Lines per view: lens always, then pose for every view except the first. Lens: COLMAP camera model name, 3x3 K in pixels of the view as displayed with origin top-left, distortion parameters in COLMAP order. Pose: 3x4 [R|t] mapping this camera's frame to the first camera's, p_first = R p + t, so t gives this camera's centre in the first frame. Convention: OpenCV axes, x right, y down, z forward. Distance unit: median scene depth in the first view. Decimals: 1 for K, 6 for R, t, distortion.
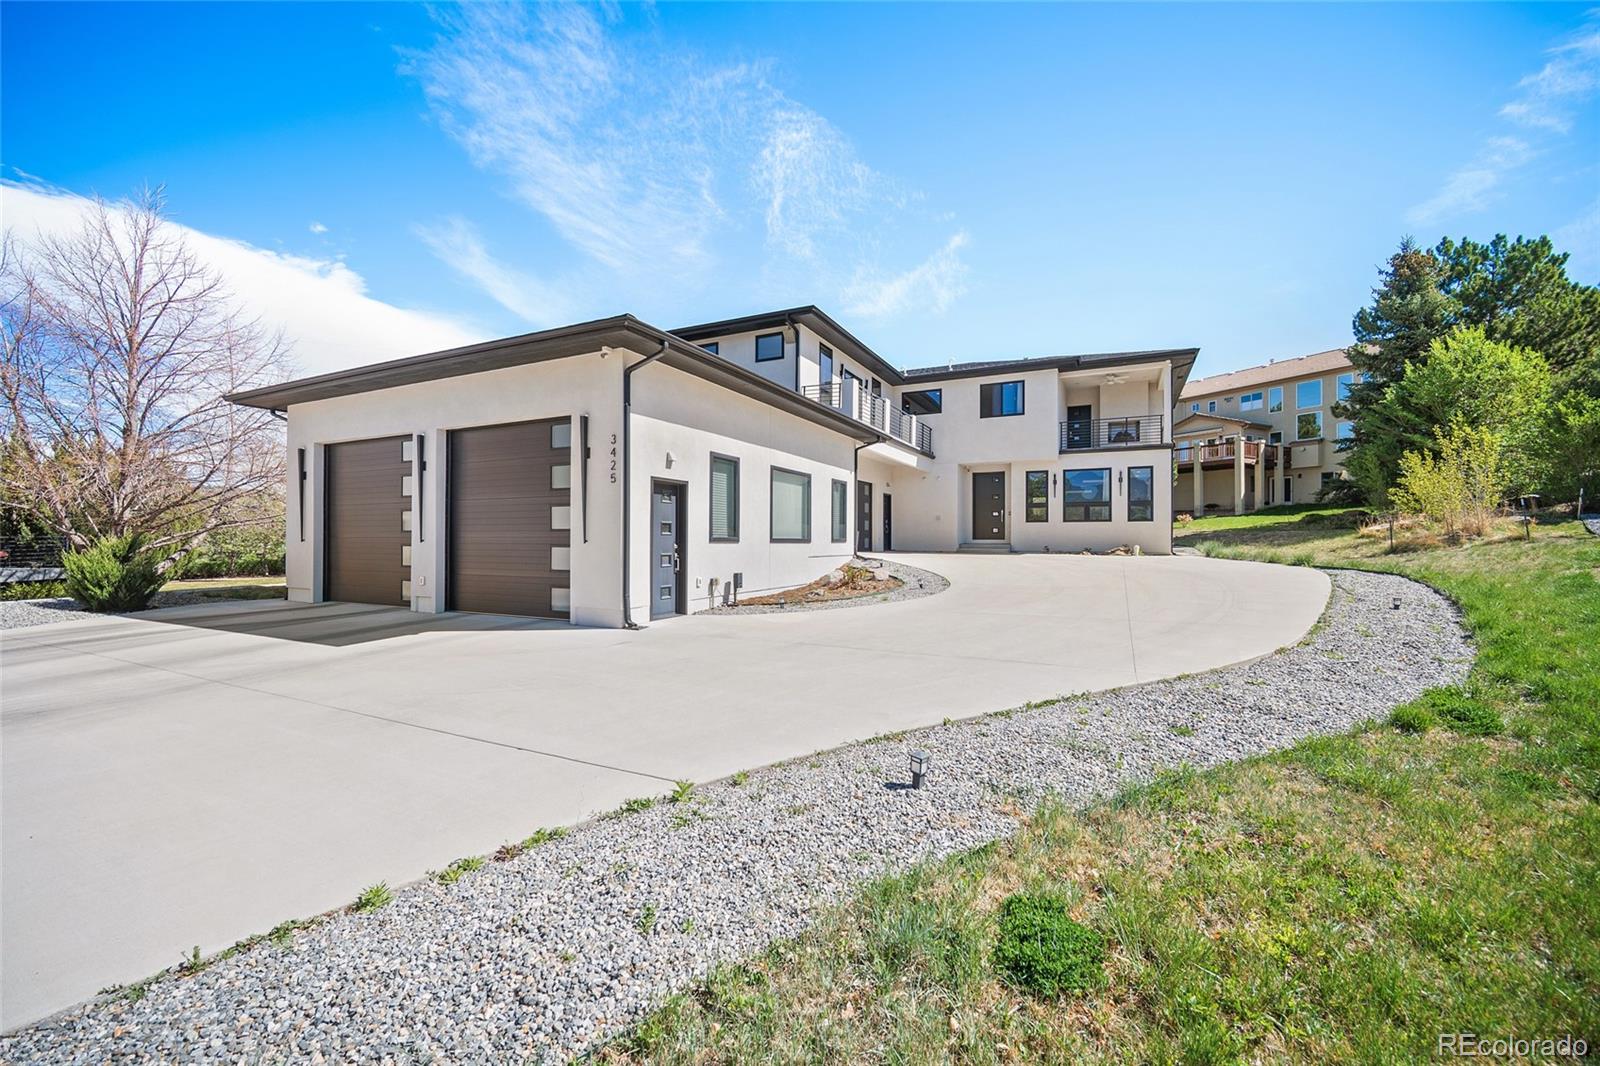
lens RADIAL K [[638.7, 0, 800.0], [0, 638.7, 533.0], [0, 0, 1]] dist [0.000700, 0.000041]
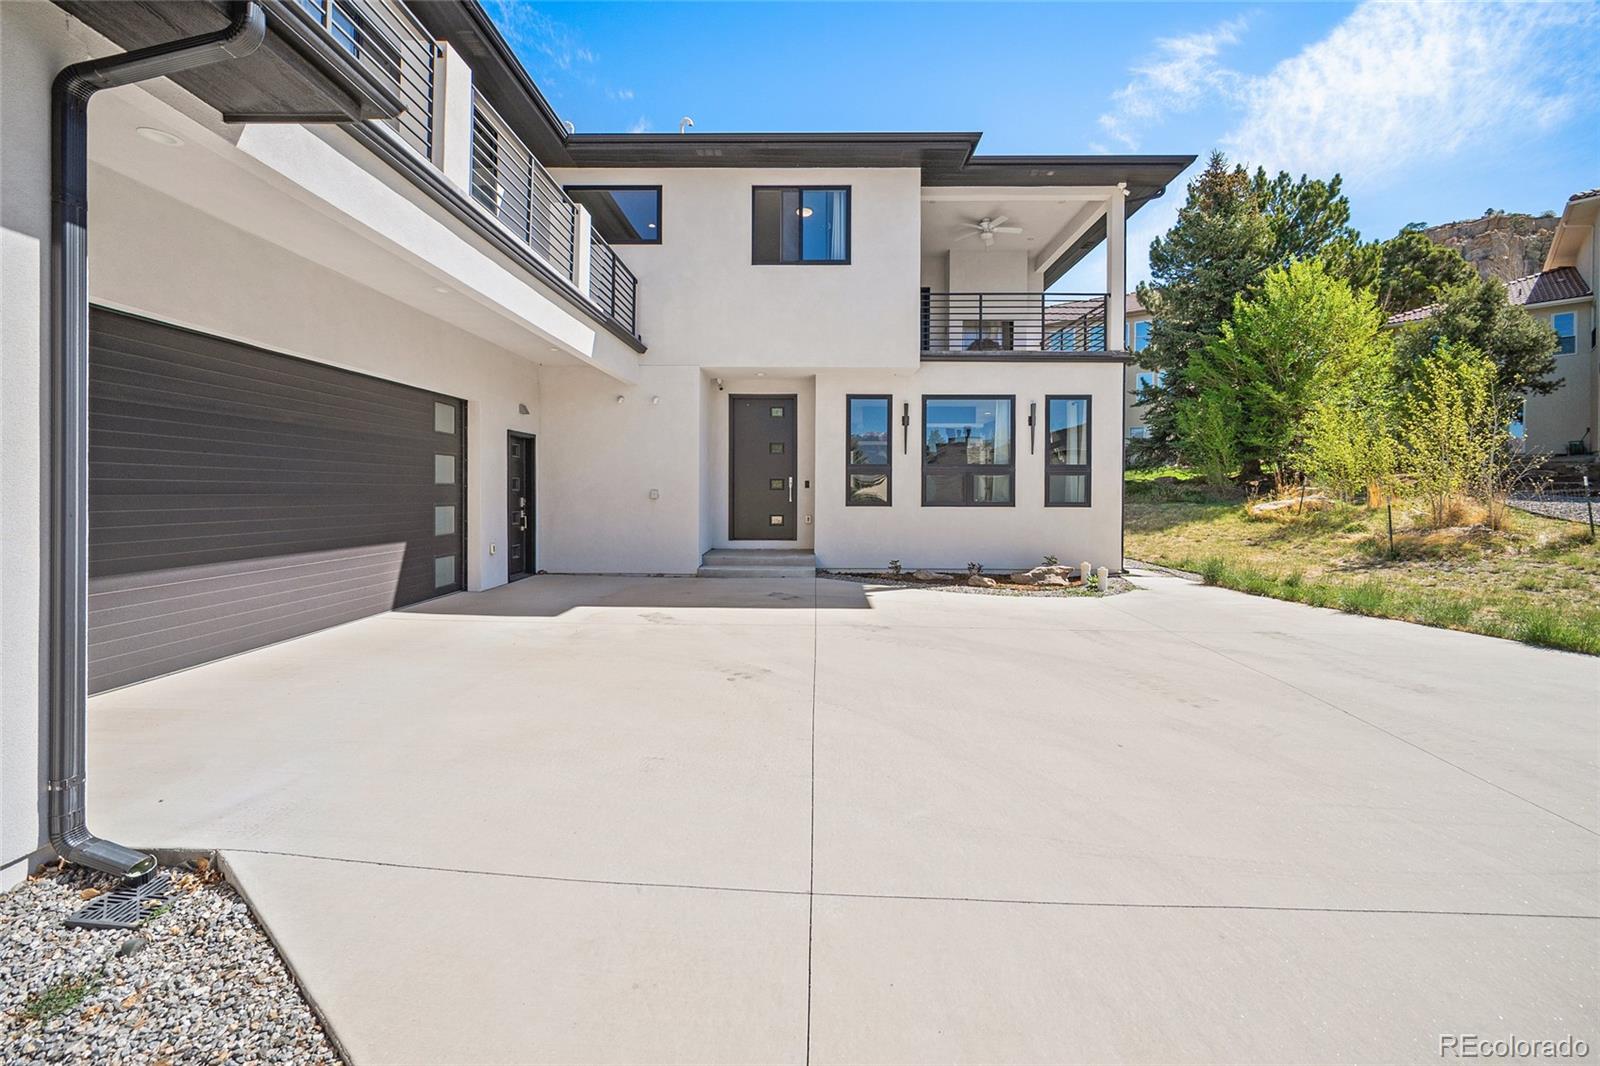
lens RADIAL K [[656.8, 0, 801.4], [0, 656.8, 484.8], [0, 0, 1]] dist [-0.000326, -0.000085]
pose [[0.908987, 0.005995, 0.416781, 0.132898], [-0.008695, 0.999952, 0.004582, -0.034535], [-0.416733, -0.007789, 0.908996, 0.601241]]
